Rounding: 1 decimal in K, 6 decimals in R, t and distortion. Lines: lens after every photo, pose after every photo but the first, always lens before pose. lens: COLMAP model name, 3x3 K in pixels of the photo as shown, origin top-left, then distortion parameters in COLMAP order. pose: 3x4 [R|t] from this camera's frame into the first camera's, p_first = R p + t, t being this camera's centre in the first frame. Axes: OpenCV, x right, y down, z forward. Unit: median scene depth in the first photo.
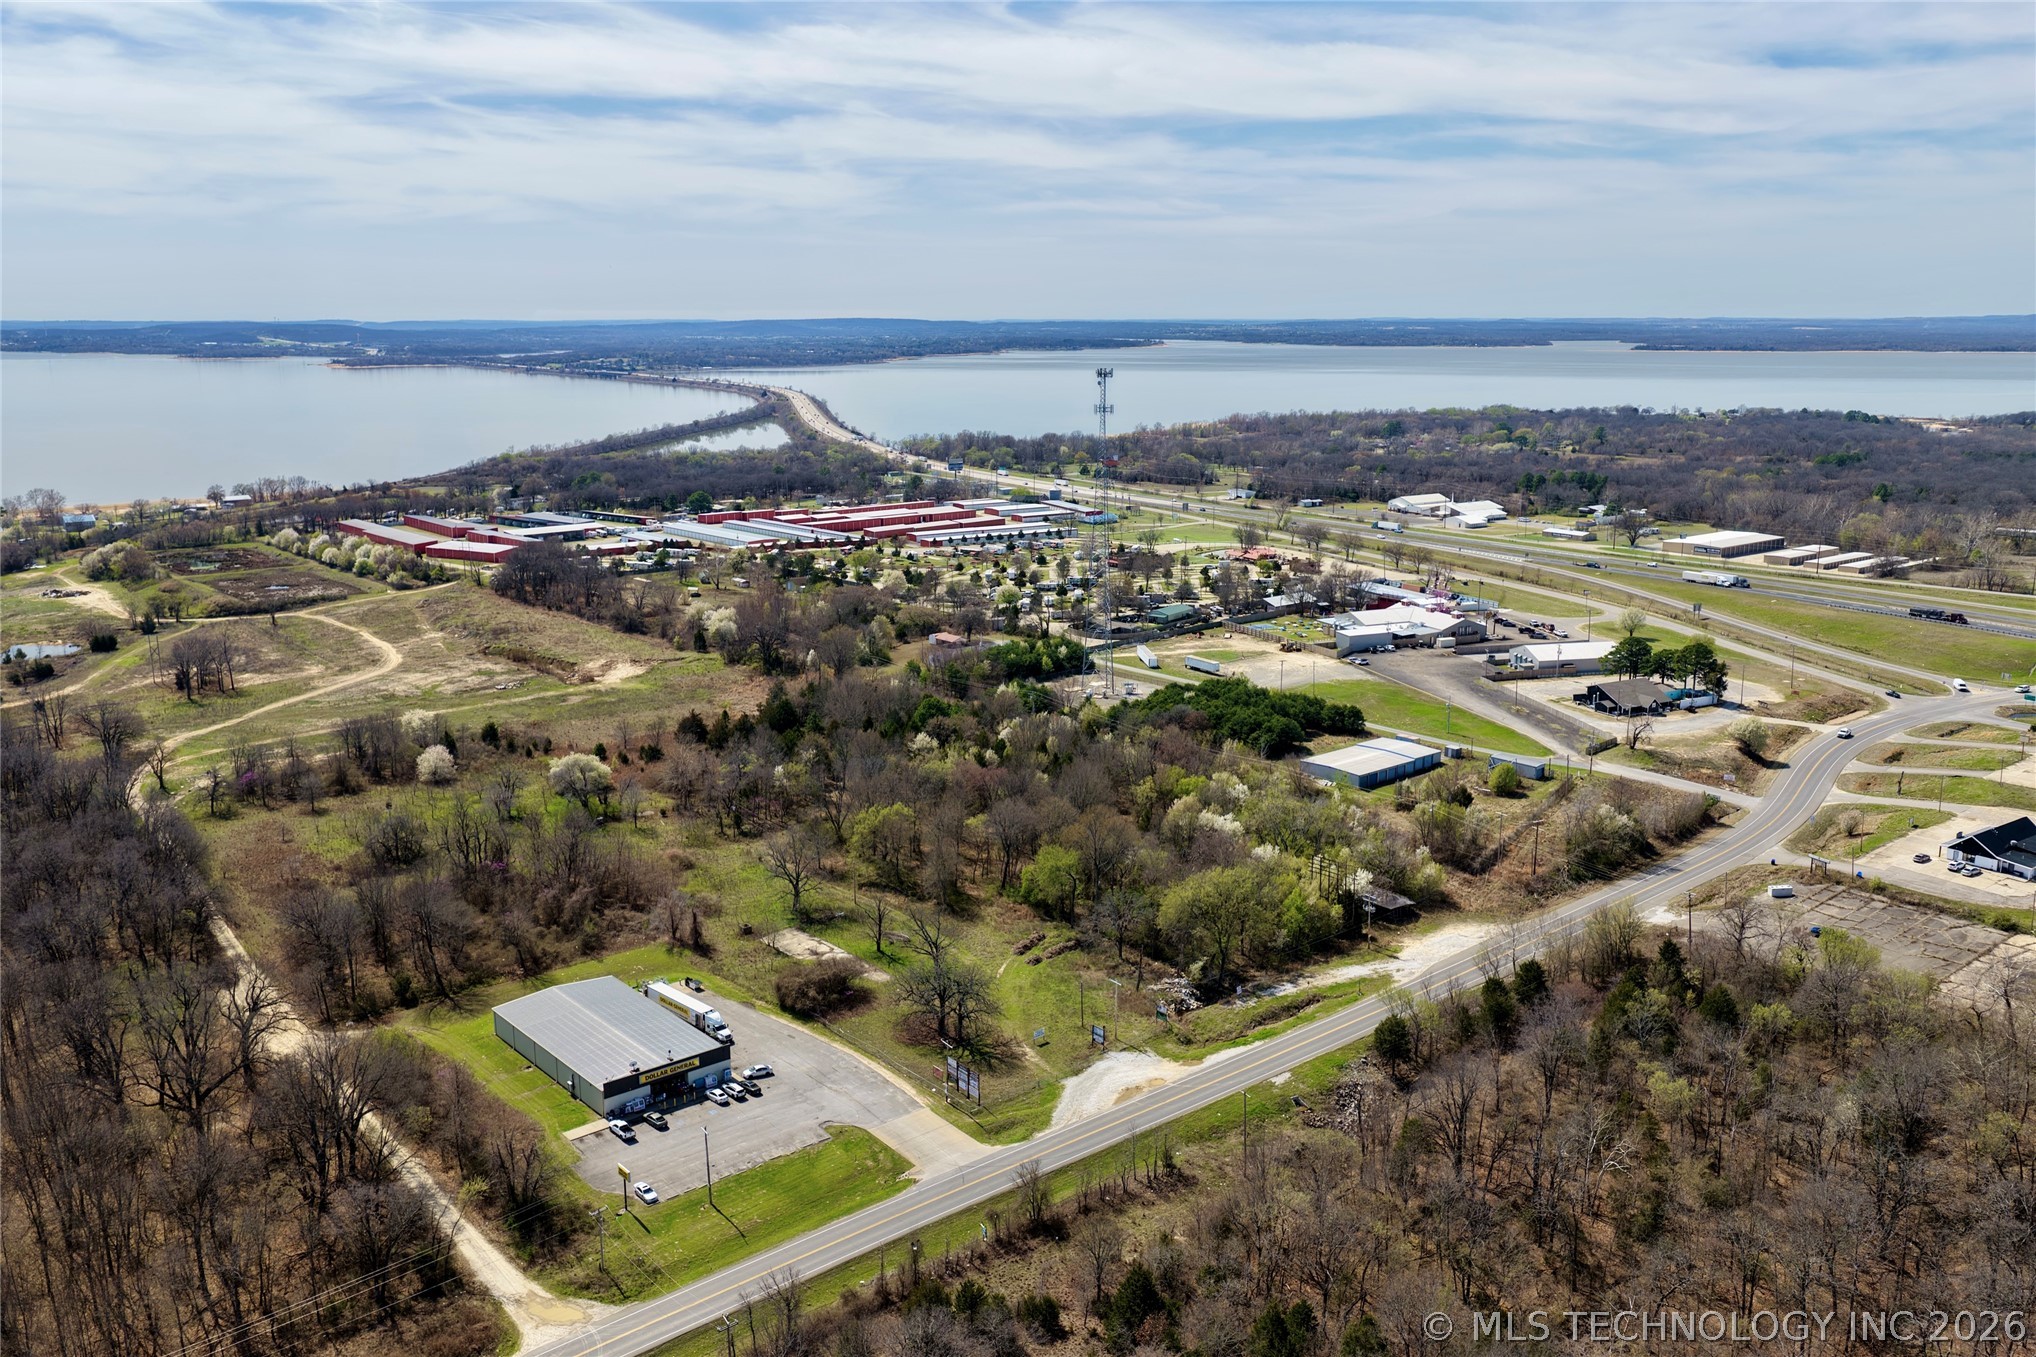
lens RADIAL K [[1680.5, 0, 1022.4], [0, 1680.5, 677.0], [0, 0, 1]] dist [-0.015367, 0.035918]
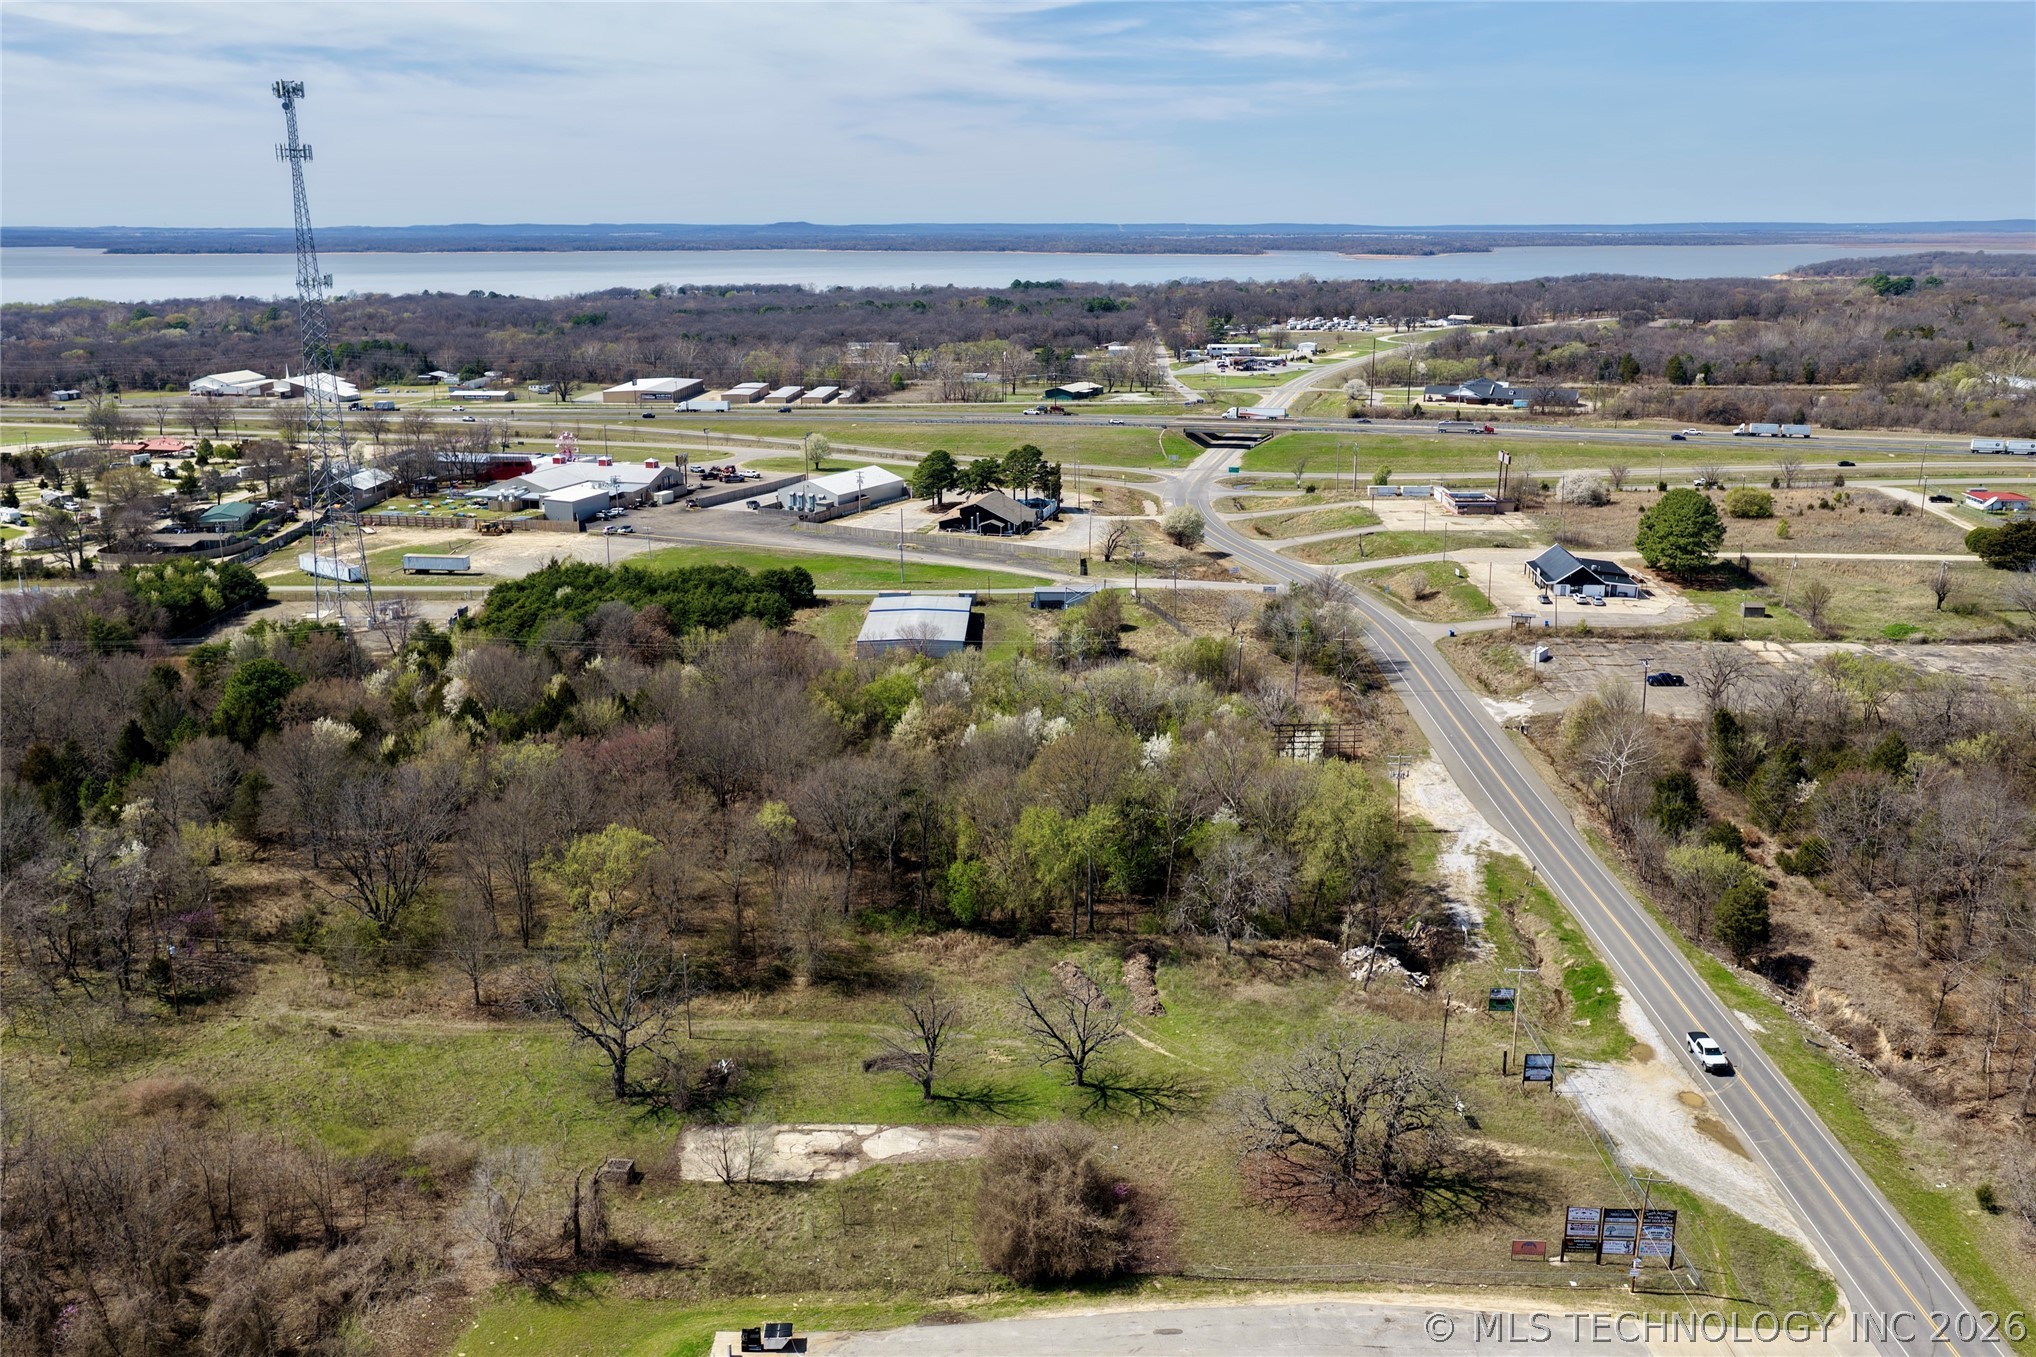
lens RADIAL K [[1680.5, 0, 1022.4], [0, 1680.5, 677.0], [0, 0, 1]] dist [-0.015367, 0.035918]
pose [[0.654058, -0.195398, 0.730772, -0.400552], [0.159213, 0.979981, 0.119534, -0.010293], [-0.739499, 0.038167, 0.672075, 0.649436]]
